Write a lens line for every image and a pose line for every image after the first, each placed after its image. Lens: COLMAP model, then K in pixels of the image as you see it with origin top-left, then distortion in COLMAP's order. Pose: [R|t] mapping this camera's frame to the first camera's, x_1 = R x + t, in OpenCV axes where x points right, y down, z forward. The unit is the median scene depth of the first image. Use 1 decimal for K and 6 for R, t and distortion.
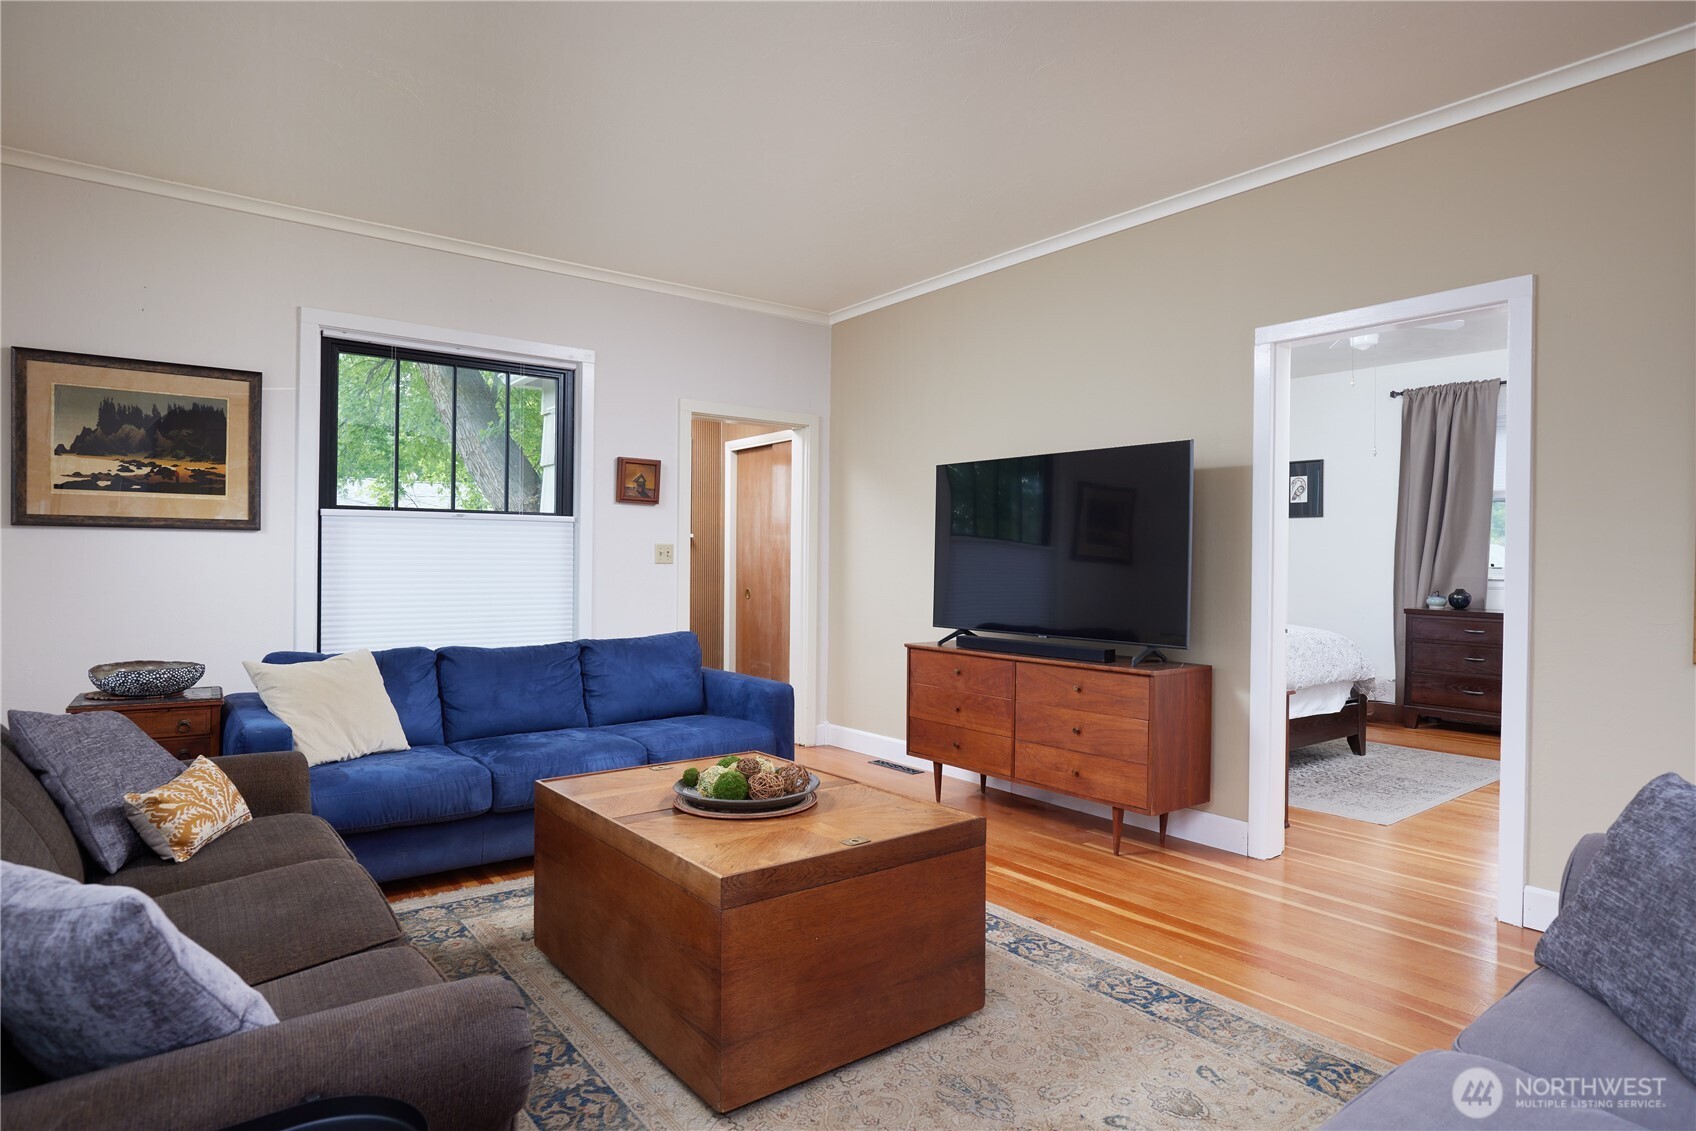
lens RADIAL K [[935.8, 0, 850.1], [0, 935.8, 565.8], [0, 0, 1]] dist [-0.015193, -0.002743]
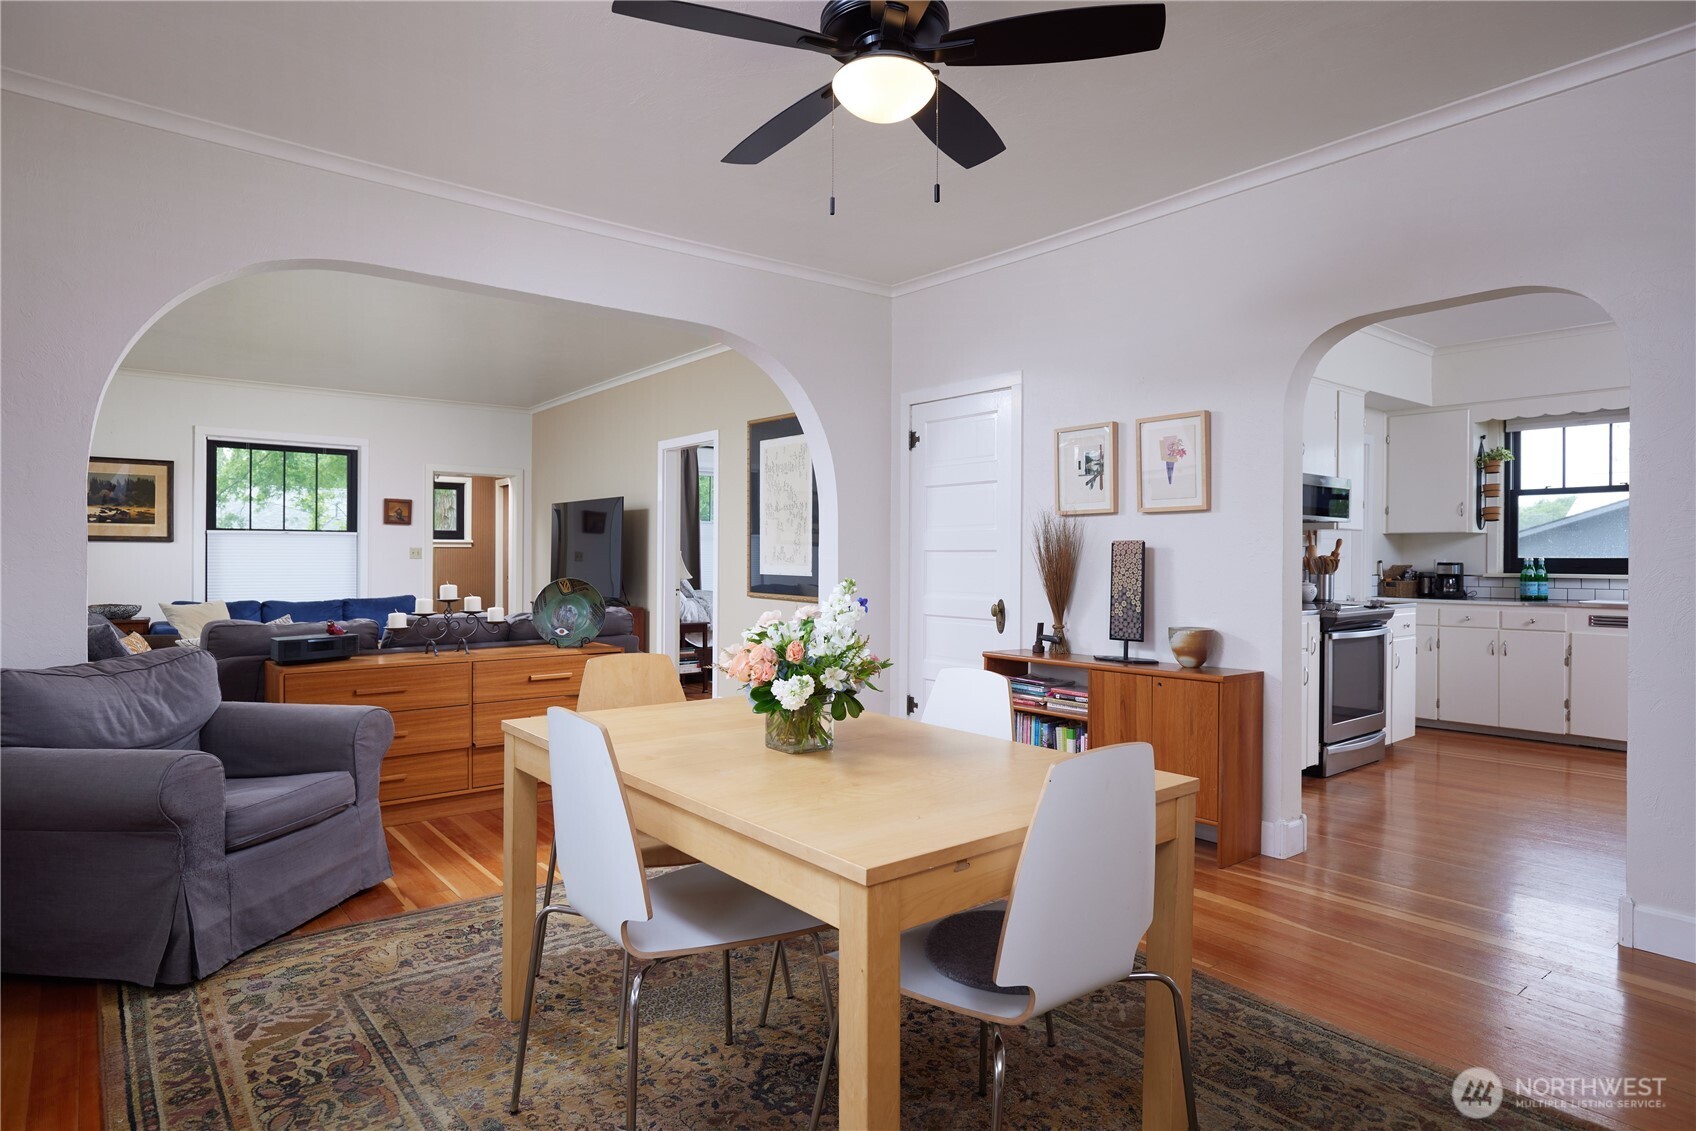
lens RADIAL K [[935.8, 0, 841.7], [0, 935.8, 558.9], [0, 0, 1]] dist [-0.015193, -0.002743]
pose [[0.999823, -0.004466, 0.018279, 0.778721], [0.004598, 0.999964, -0.007170, 0.019081], [-0.018246, 0.007253, 0.999807, -1.033250]]
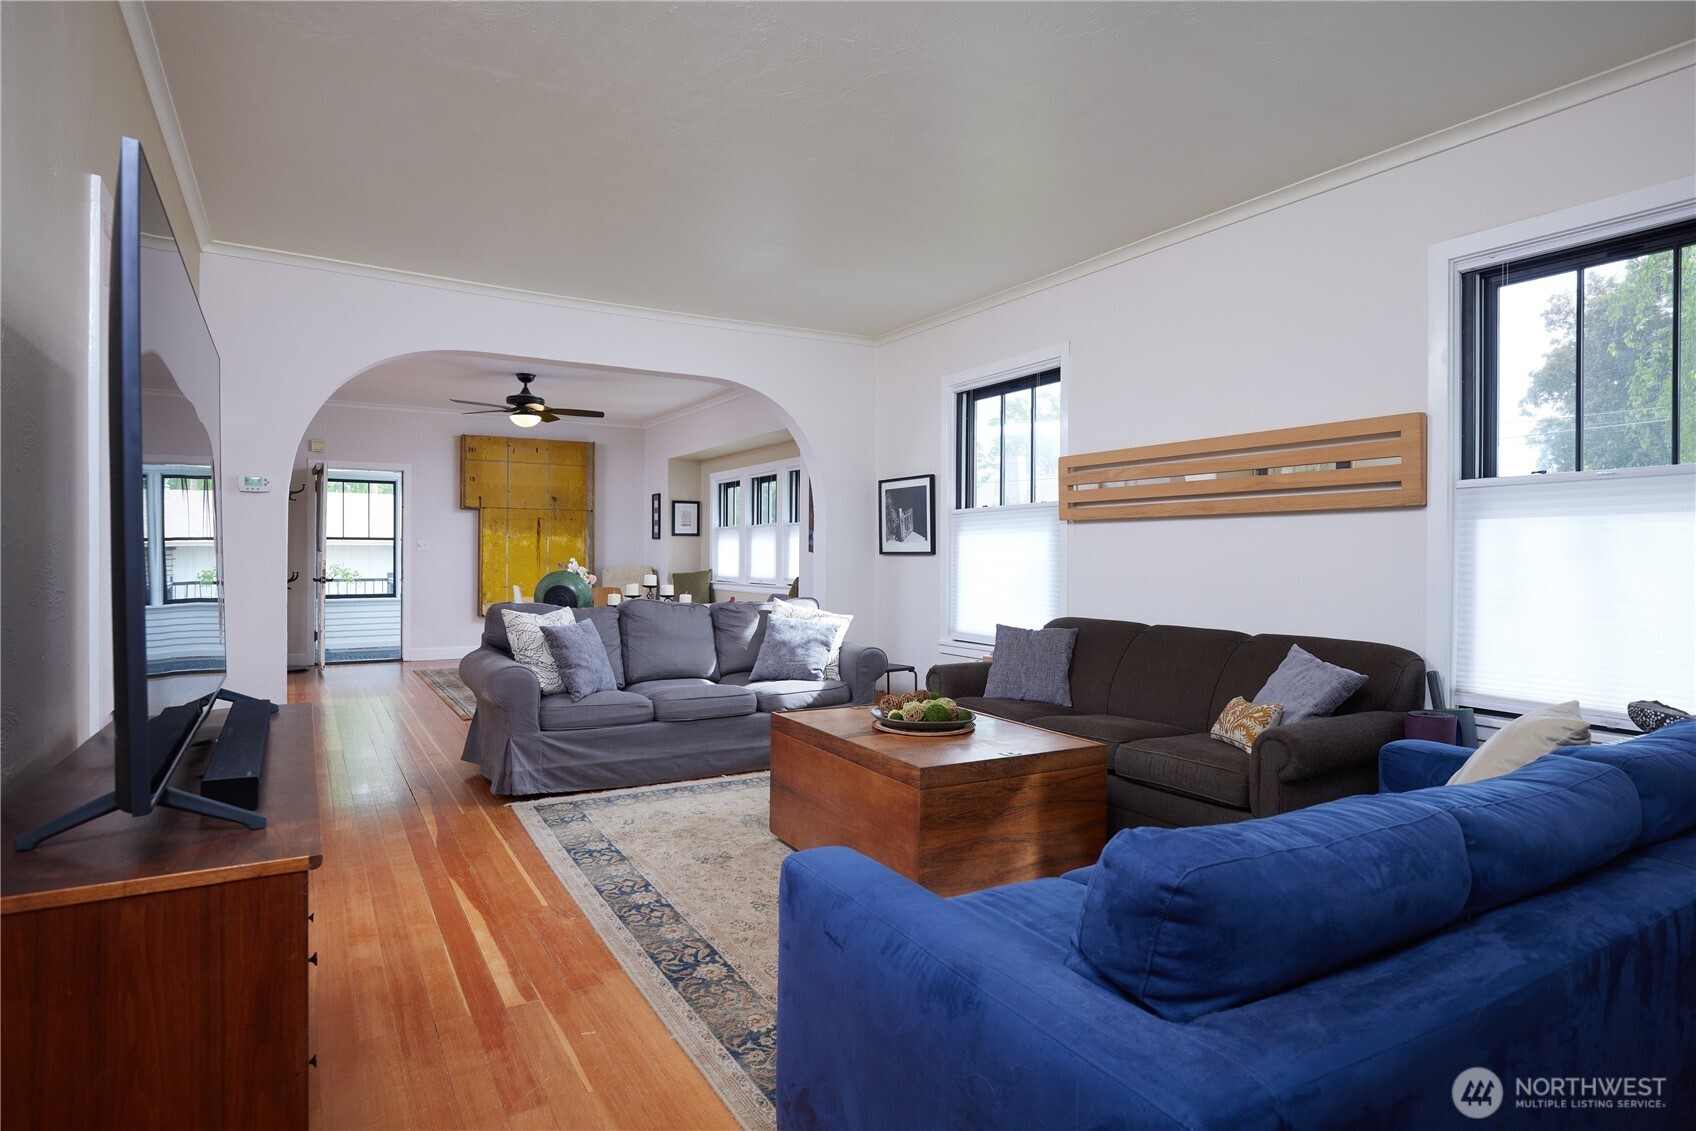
lens RADIAL K [[935.8, 0, 857.5], [0, 935.8, 555.6], [0, 0, 1]] dist [-0.015193, -0.002743]
pose [[-0.993538, -0.014153, 0.112616, -0.151446], [-0.013176, 0.999869, 0.009412, -0.008508], [-0.112735, 0.007867, -0.993594, 1.533397]]
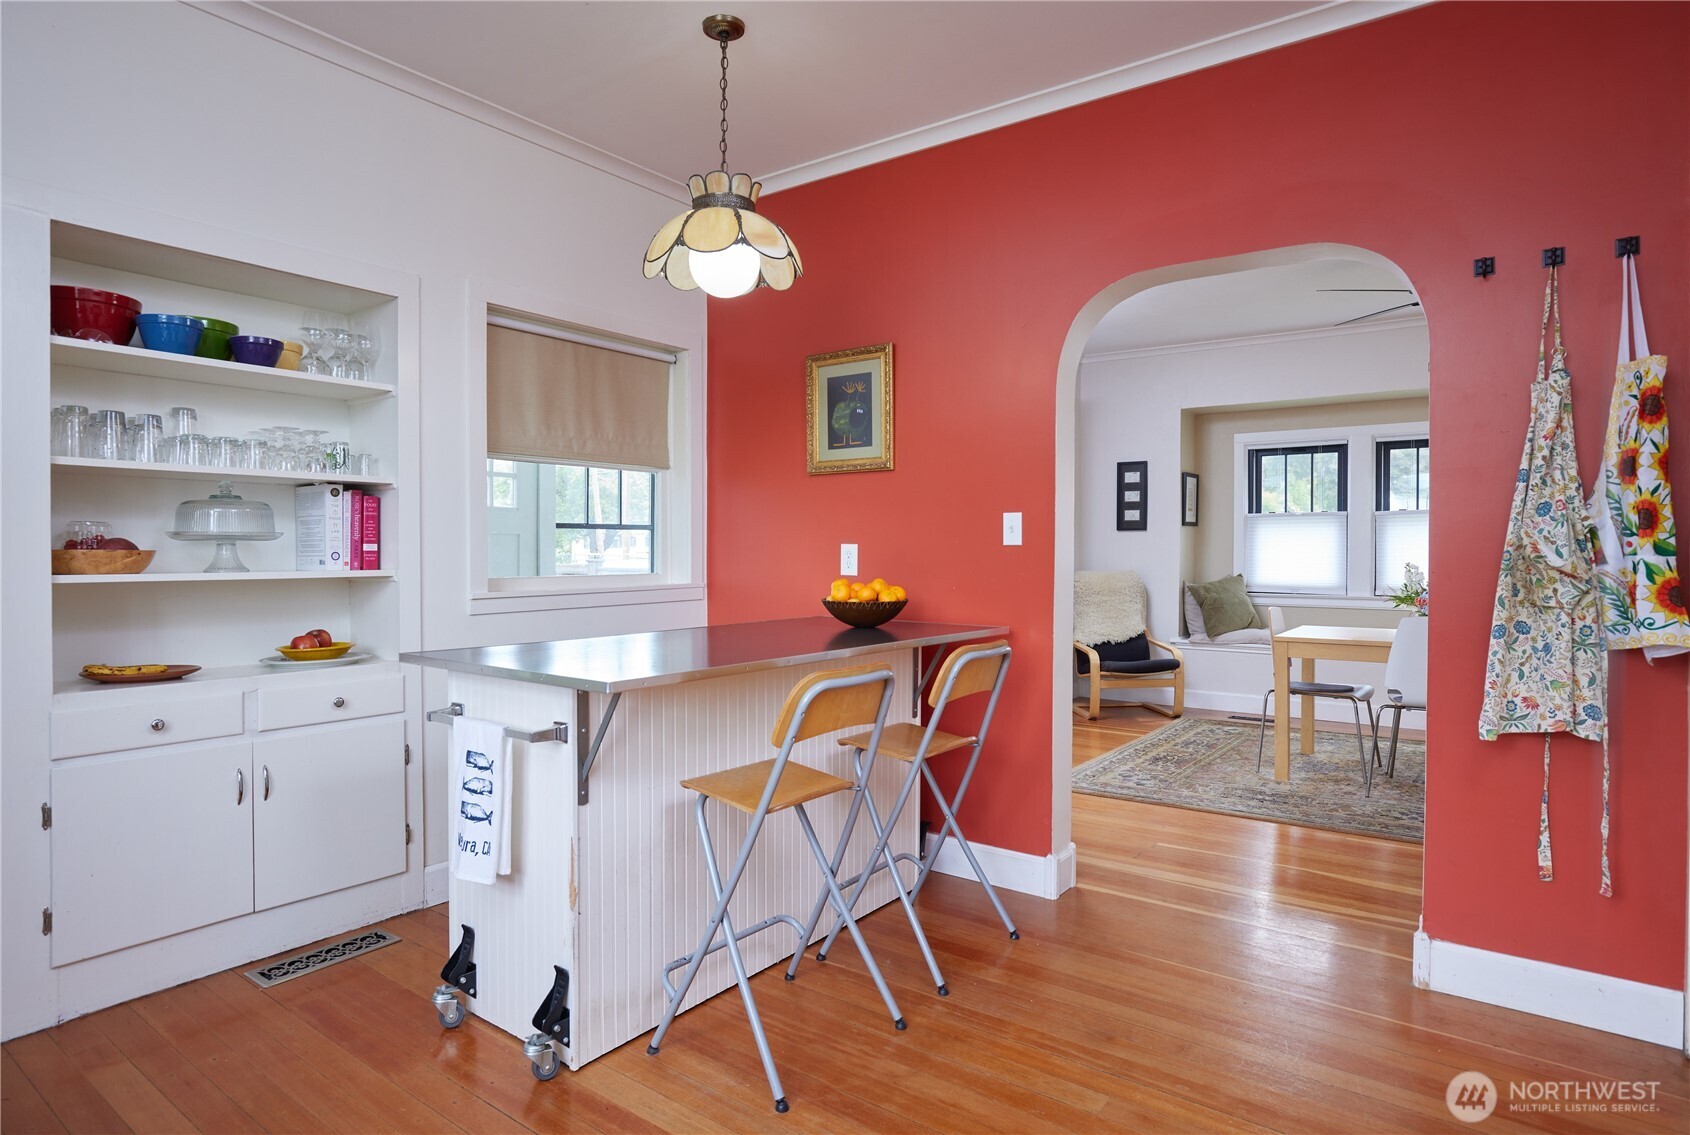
lens RADIAL K [[939.3, 0, 832.8], [0, 939.3, 560.5], [0, 0, 1]] dist [-0.001613, 0.000805]
pose [[-0.960808, -0.007537, -0.277112, 1.856565], [-0.012614, 0.999784, 0.016545, 0.012878], [0.276928, 0.019392, -0.960695, 0.442579]]
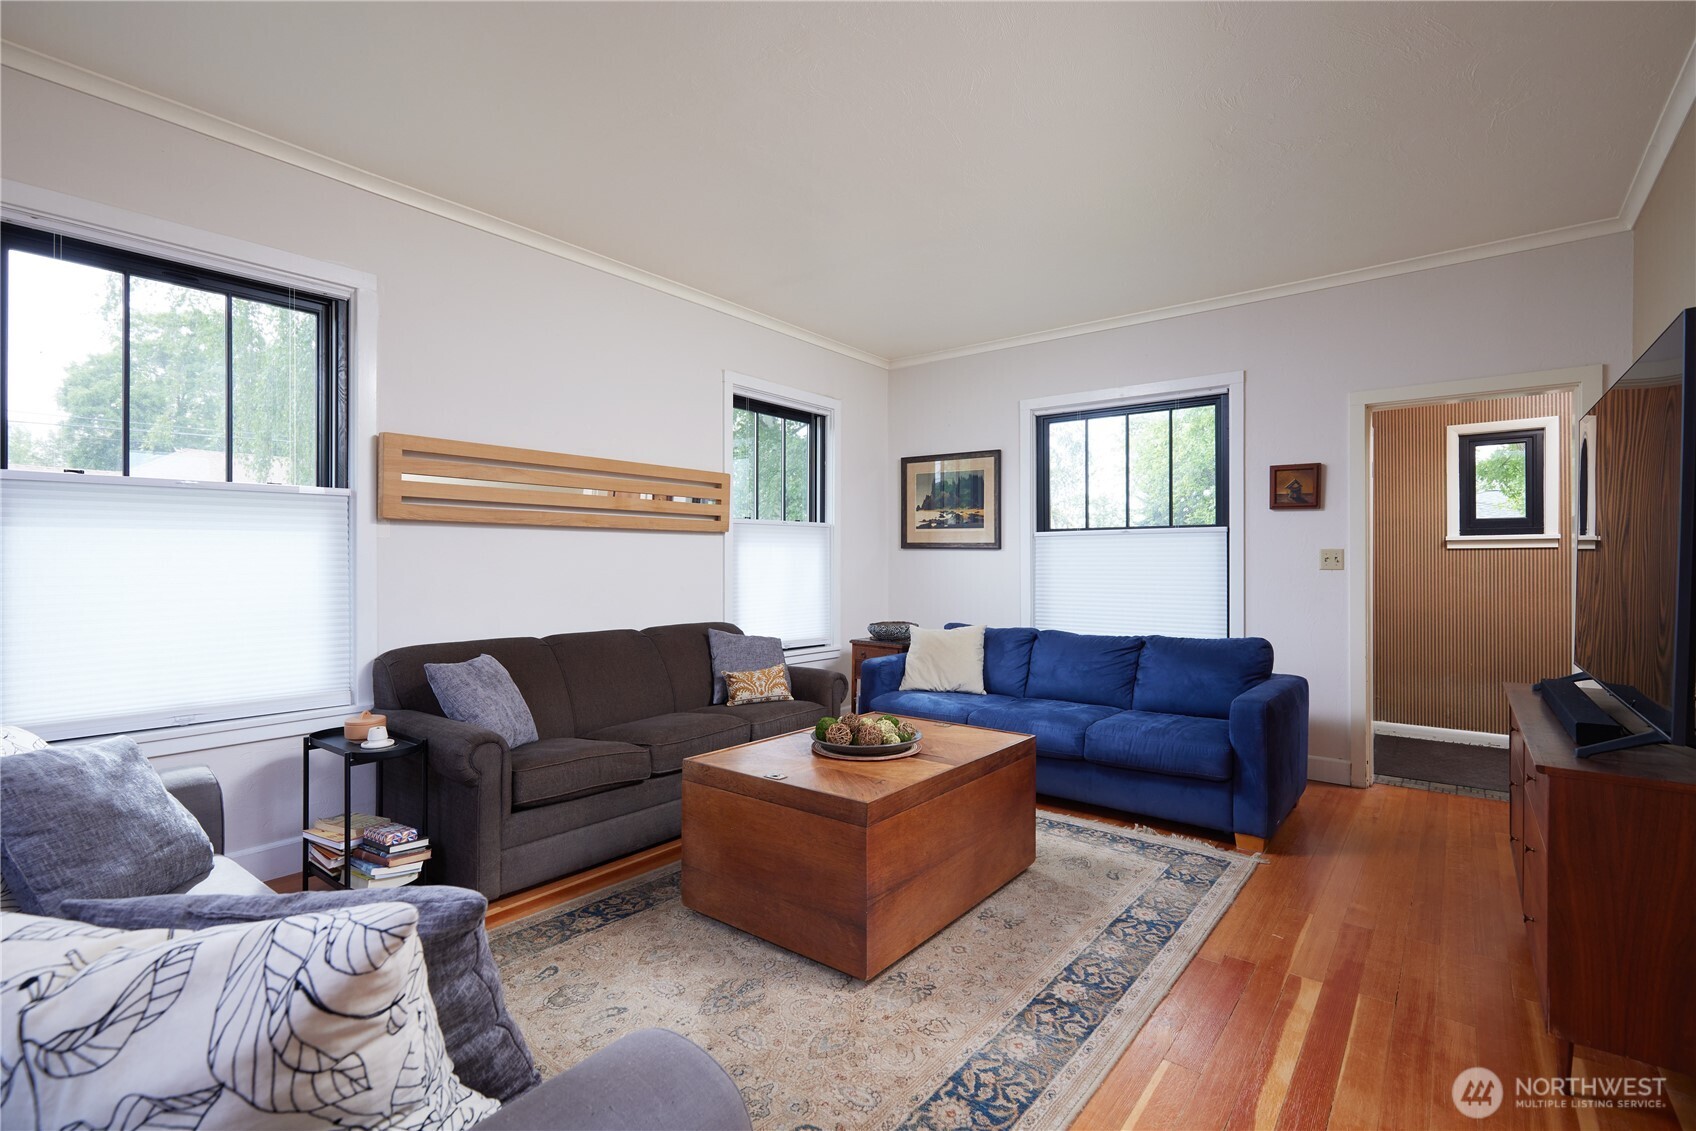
lens RADIAL K [[766.6, 0, 860.5], [0, 766.6, 570.5], [0, 0, 1]] dist [-0.001153, -0.000158]
pose [[0.255597, 0.000187, -0.966783, 0.605932], [-0.005303, 0.999985, -0.001208, 0.002820], [0.966769, 0.005436, 0.255594, 0.468618]]
